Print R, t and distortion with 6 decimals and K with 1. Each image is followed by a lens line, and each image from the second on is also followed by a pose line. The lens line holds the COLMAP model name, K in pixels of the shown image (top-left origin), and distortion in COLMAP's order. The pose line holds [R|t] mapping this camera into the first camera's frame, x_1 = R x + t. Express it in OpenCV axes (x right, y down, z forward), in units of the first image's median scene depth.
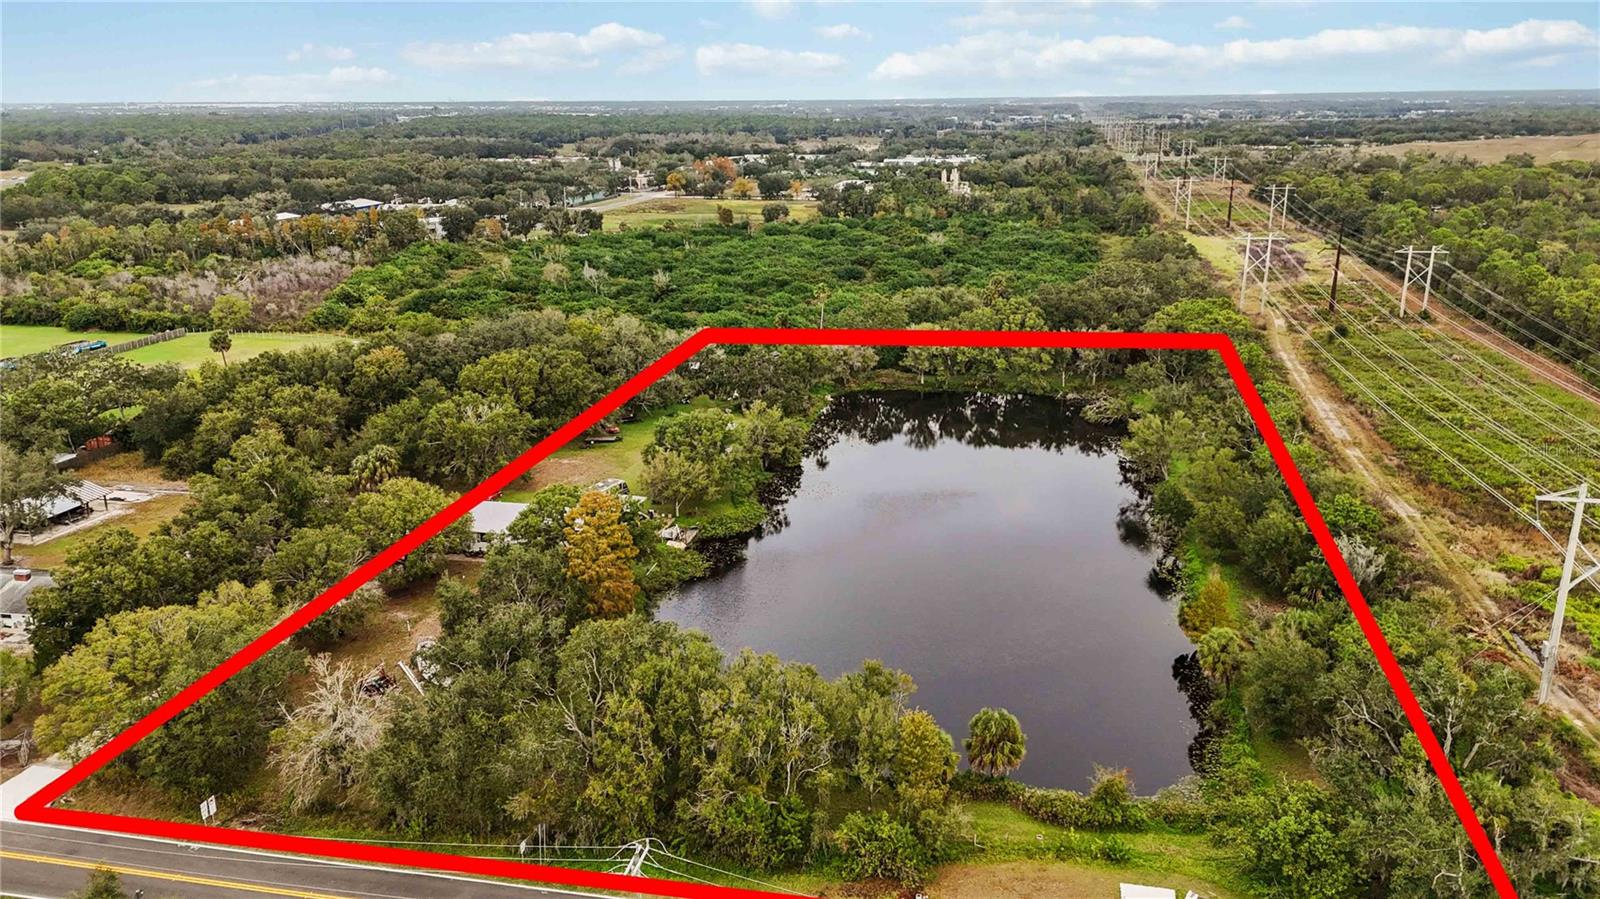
lens RADIAL K [[1159.6, 0, 800.0], [0, 1159.6, 449.5], [0, 0, 1]] dist [0.066075, -0.077146]
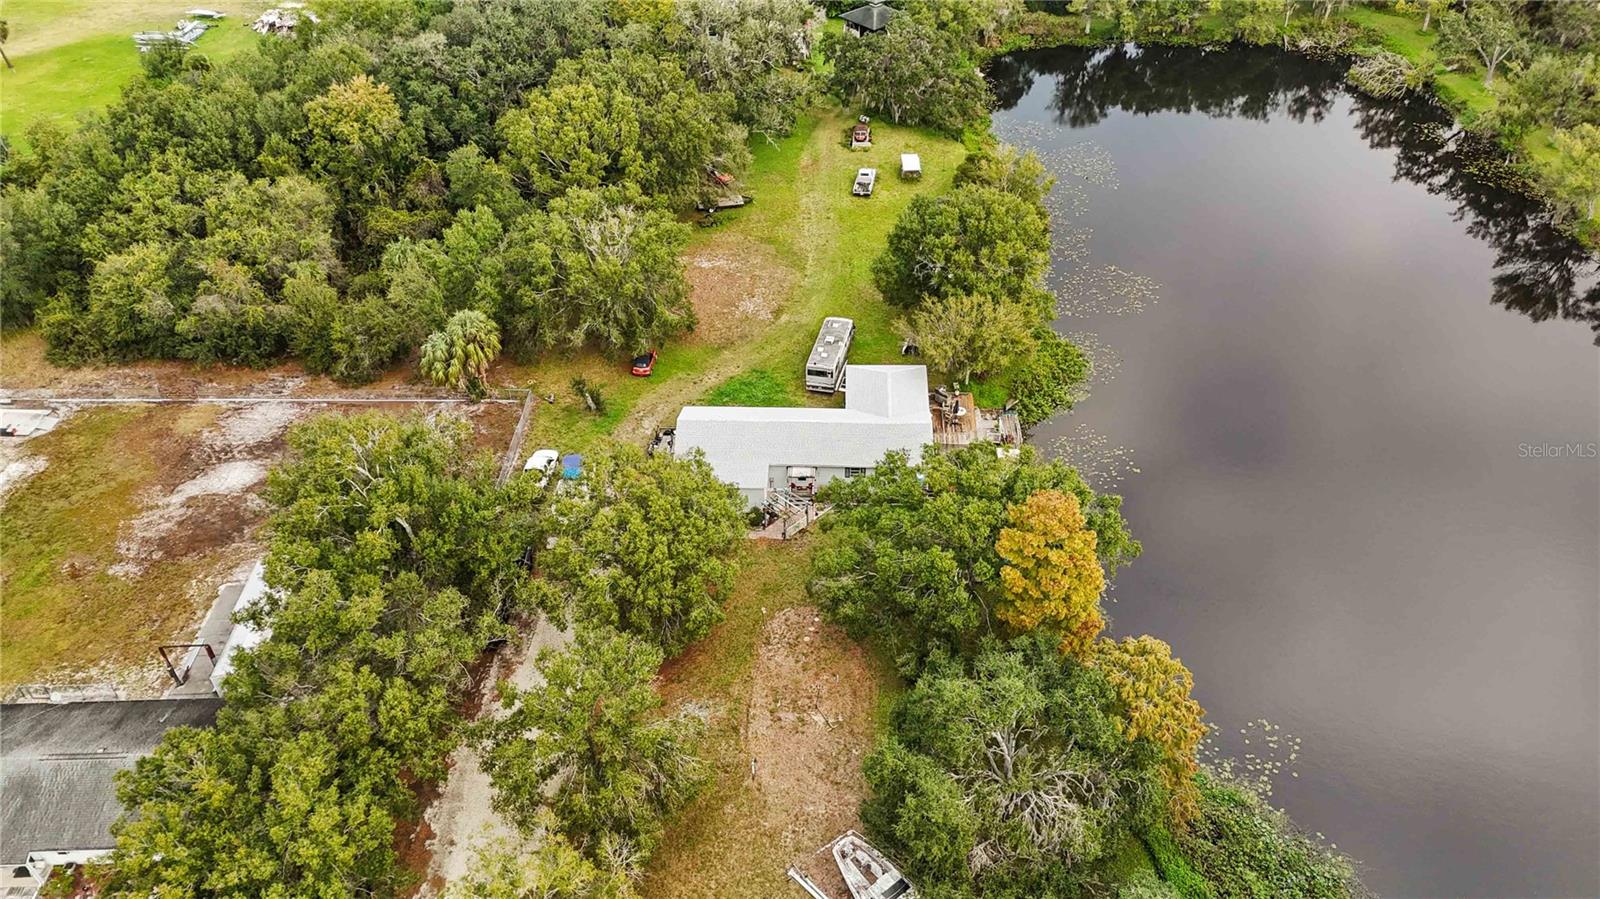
lens RADIAL K [[1159.6, 0, 800.0], [0, 1159.6, 449.5], [0, 0, 1]] dist [0.066075, -0.077146]
pose [[0.982318, -0.120518, 0.143274, -0.247835], [0.055862, 0.919077, 0.390098, -0.138449], [-0.178693, -0.375197, 0.909558, 0.355691]]
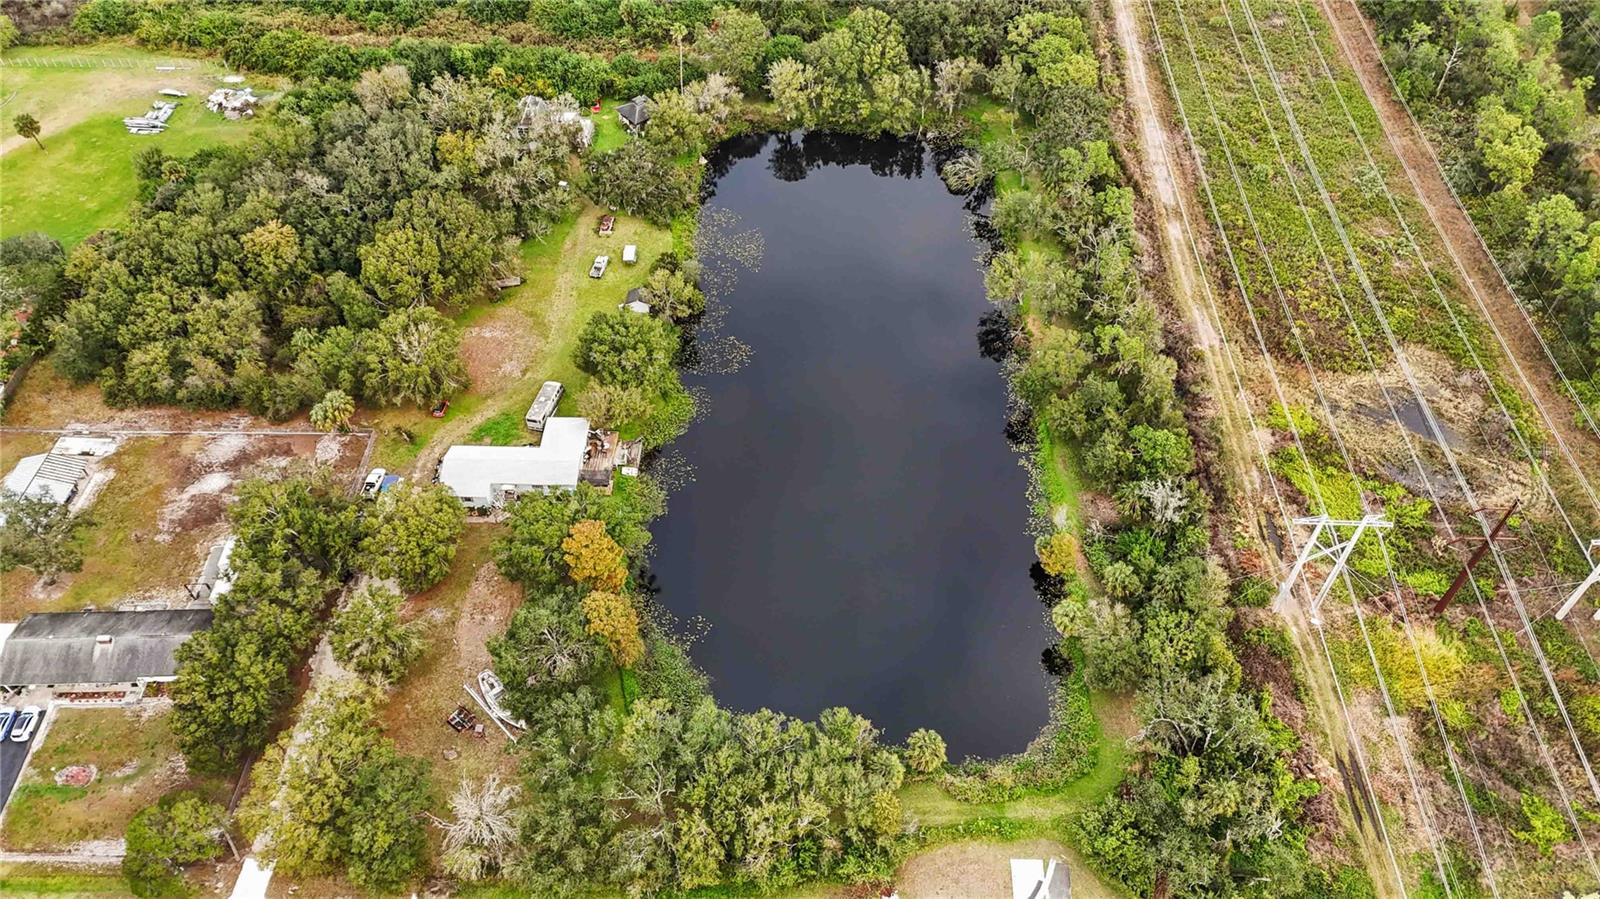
lens RADIAL K [[1159.6, 0, 800.0], [0, 1159.6, 449.5], [0, 0, 1]] dist [0.066075, -0.077146]
pose [[0.982893, -0.139210, 0.120592, -0.060256], [0.052921, 0.840607, 0.539053, -0.454577], [-0.176413, -0.523450, 0.833594, -0.010688]]
